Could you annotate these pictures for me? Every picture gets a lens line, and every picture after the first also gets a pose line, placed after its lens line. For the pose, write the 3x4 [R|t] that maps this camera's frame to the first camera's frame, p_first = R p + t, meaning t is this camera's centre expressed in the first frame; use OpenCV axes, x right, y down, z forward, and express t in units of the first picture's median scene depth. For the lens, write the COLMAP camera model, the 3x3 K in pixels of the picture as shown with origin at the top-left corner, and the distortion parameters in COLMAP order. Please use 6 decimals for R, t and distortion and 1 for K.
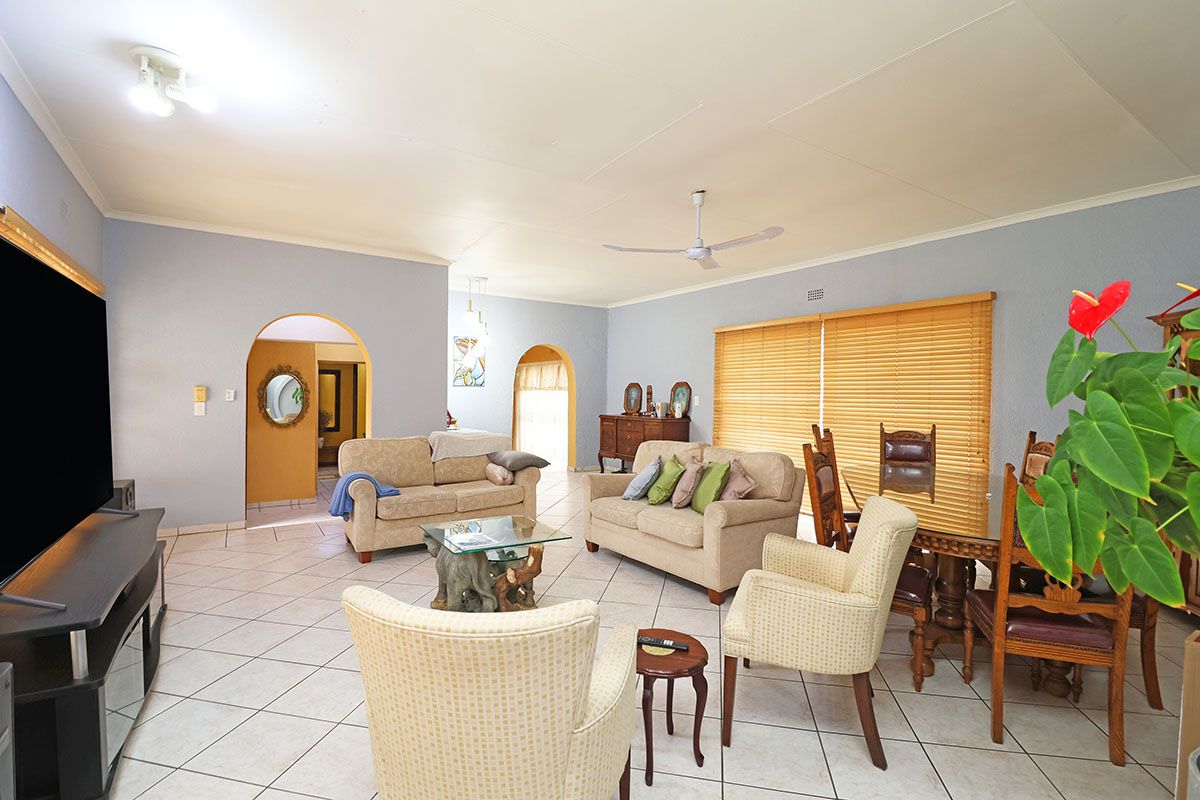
lens RADIAL K [[563.1, 0, 594.7], [0, 563.1, 384.9], [0, 0, 1]] dist [-0.002267, -0.011758]
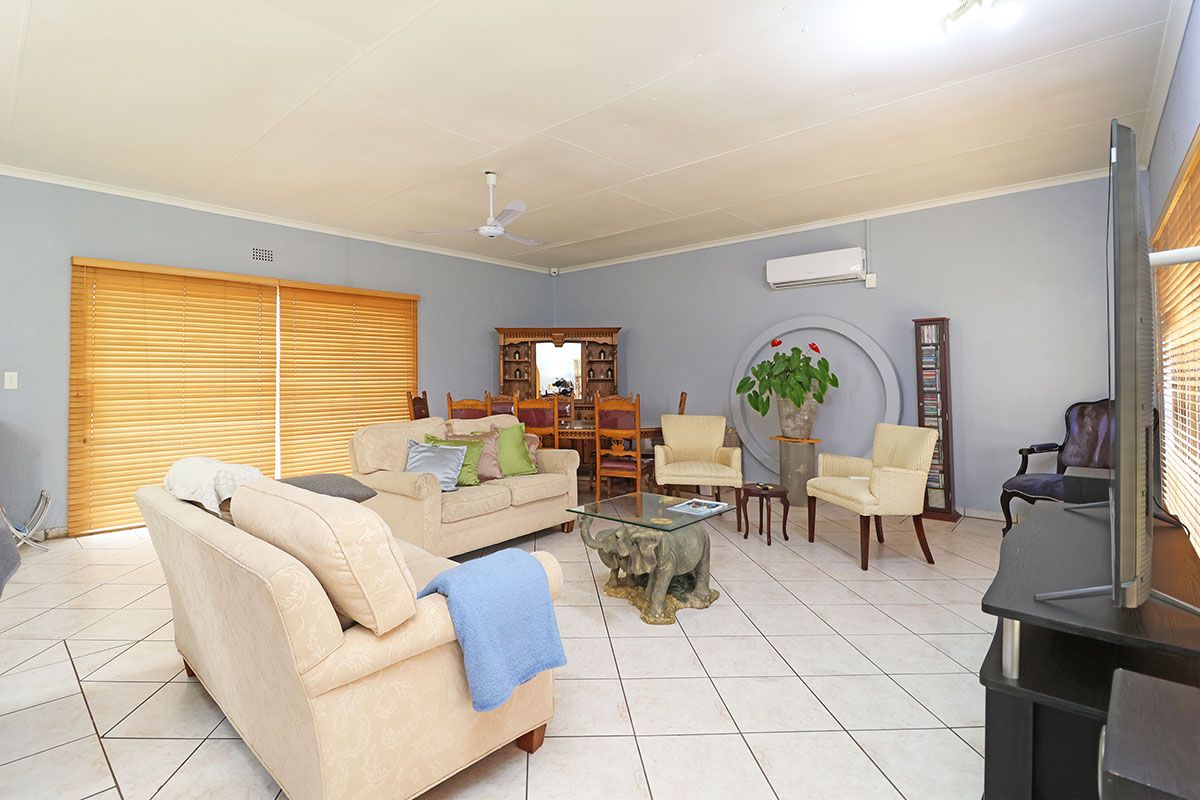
lens RADIAL K [[563.1, 0, 594.7], [0, 563.1, 384.9], [0, 0, 1]] dist [-0.002267, -0.011758]
pose [[-0.266461, -0.026787, 0.963473, -0.602679], [-0.015192, 0.999606, 0.023590, 0.014271], [-0.963726, -0.008351, -0.266763, 0.750574]]
